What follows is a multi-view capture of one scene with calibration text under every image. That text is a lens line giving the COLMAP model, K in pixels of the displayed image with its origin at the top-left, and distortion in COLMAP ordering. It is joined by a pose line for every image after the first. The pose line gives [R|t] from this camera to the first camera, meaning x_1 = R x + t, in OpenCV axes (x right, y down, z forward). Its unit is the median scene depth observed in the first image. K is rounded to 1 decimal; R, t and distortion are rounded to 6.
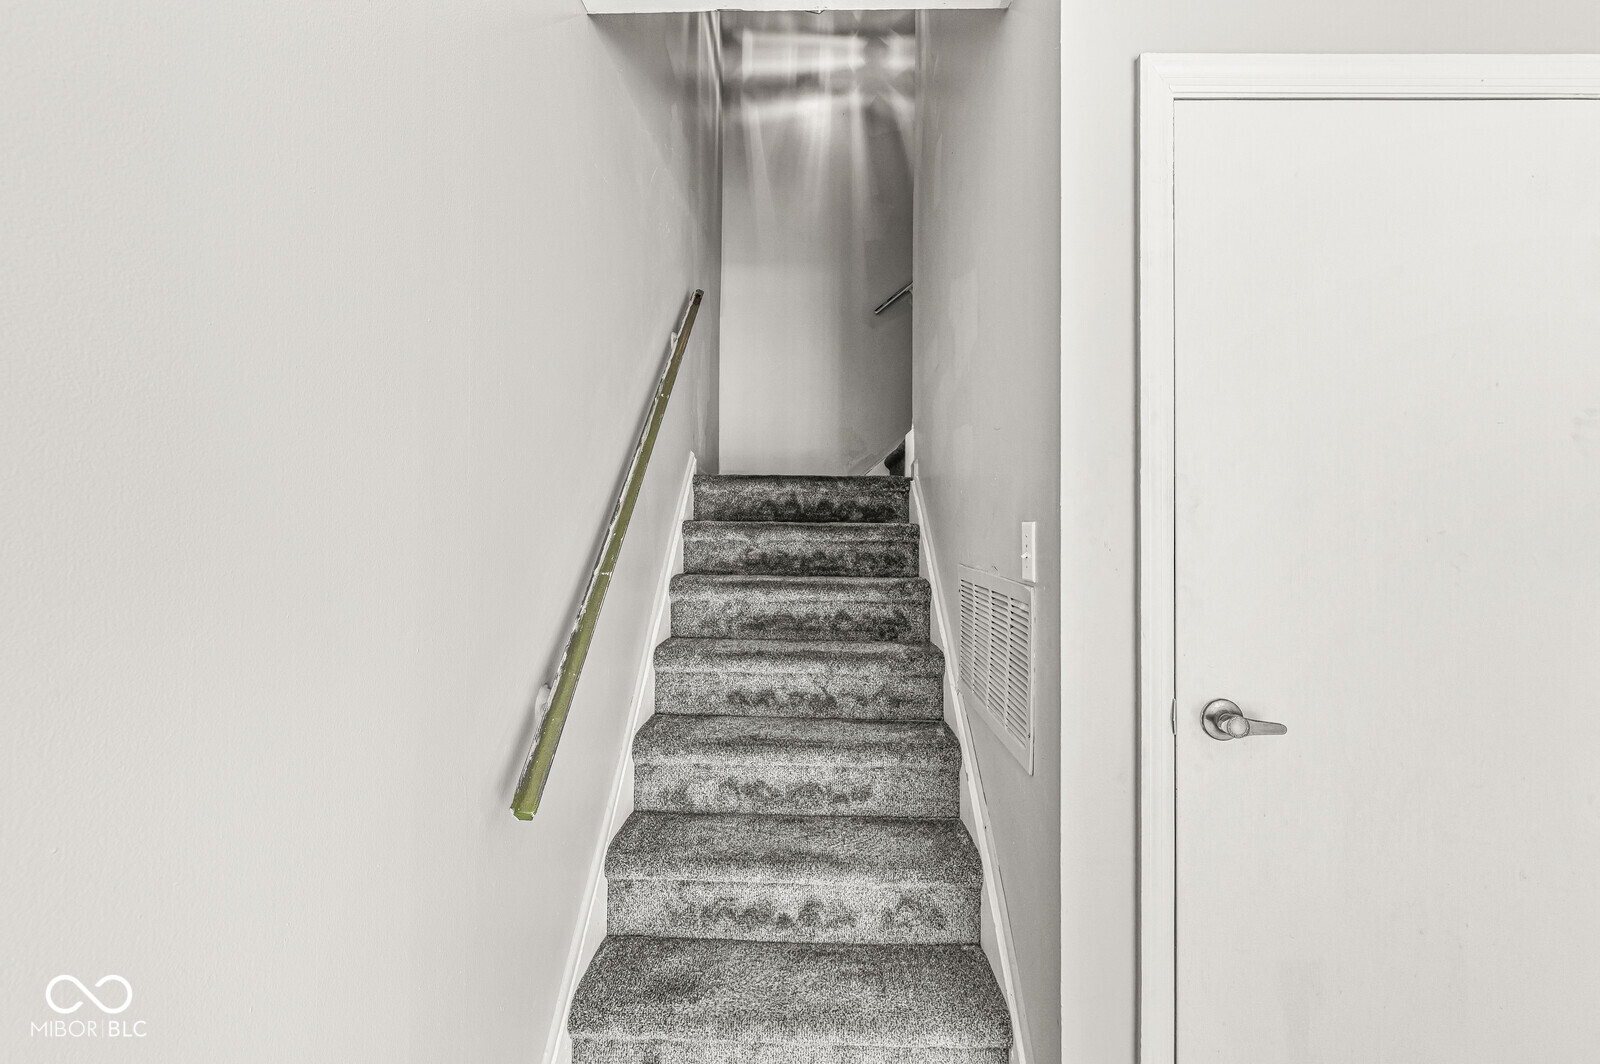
lens RADIAL K [[690.9, 0, 797.9], [0, 690.9, 534.4], [0, 0, 1]] dist [0.004501, -0.000875]
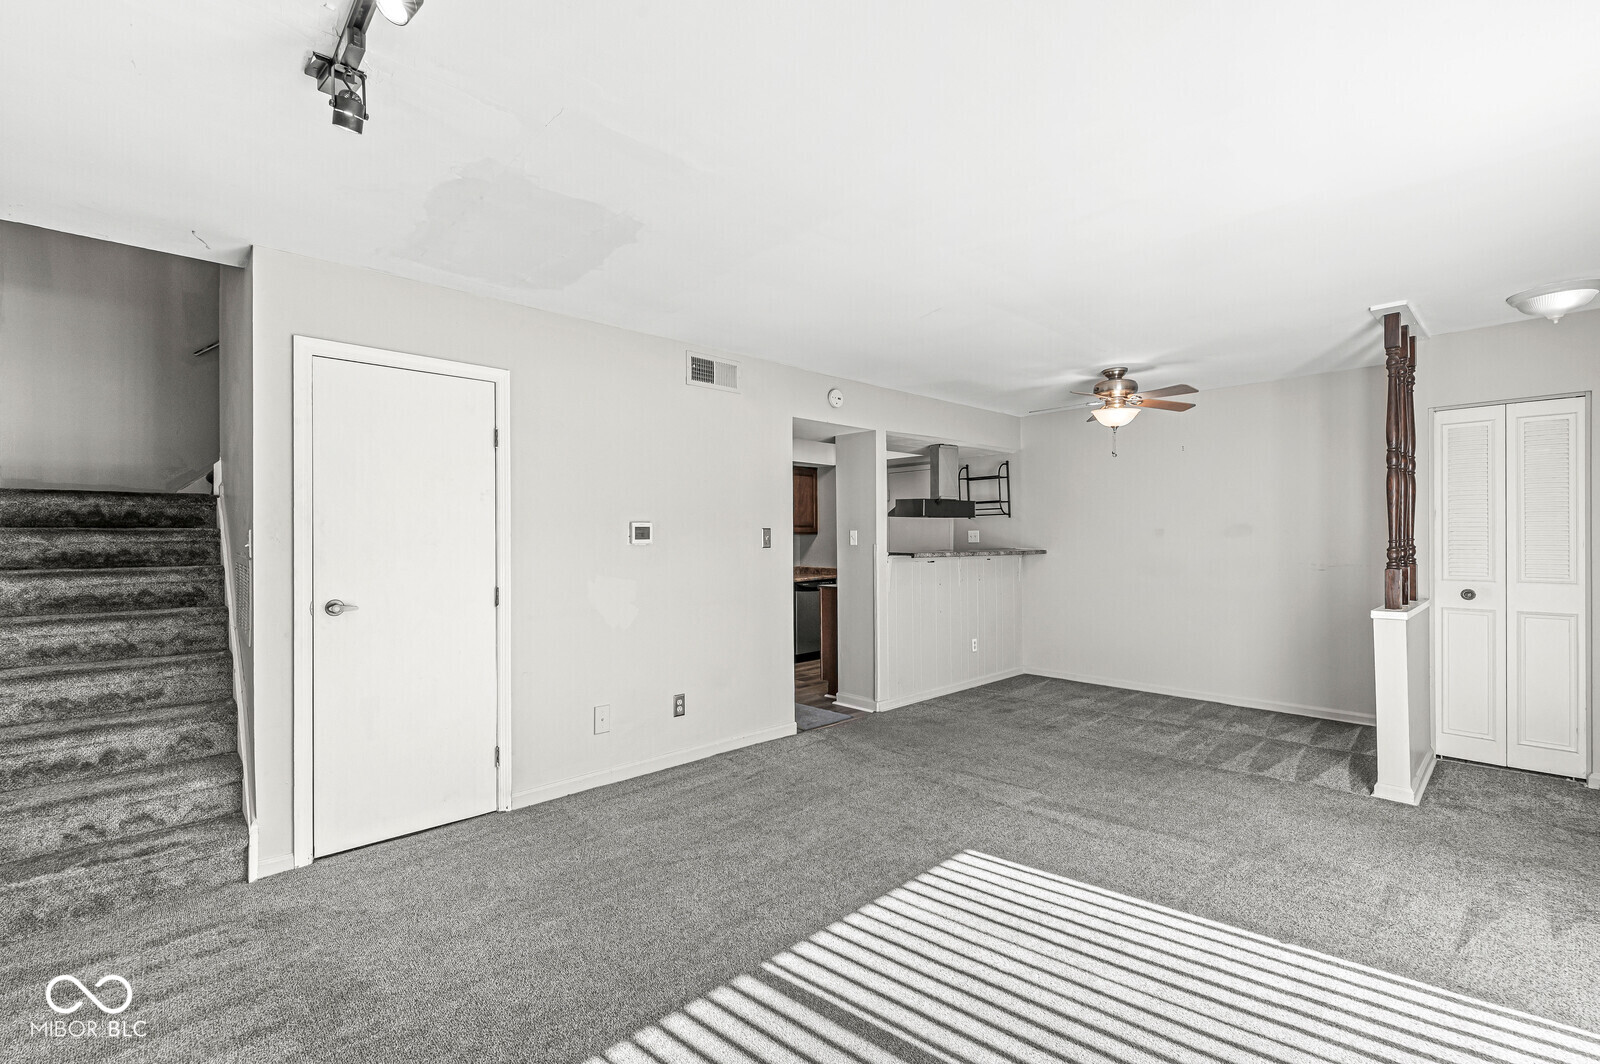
lens RADIAL K [[690.9, 0, 815.2], [0, 690.9, 535.6], [0, 0, 1]] dist [0.004501, -0.000875]
pose [[0.711220, -0.012819, 0.702853, 0.043557], [0.010110, 0.999917, 0.008007, 0.000304], [-0.702897, 0.001410, 0.711290, -1.025105]]
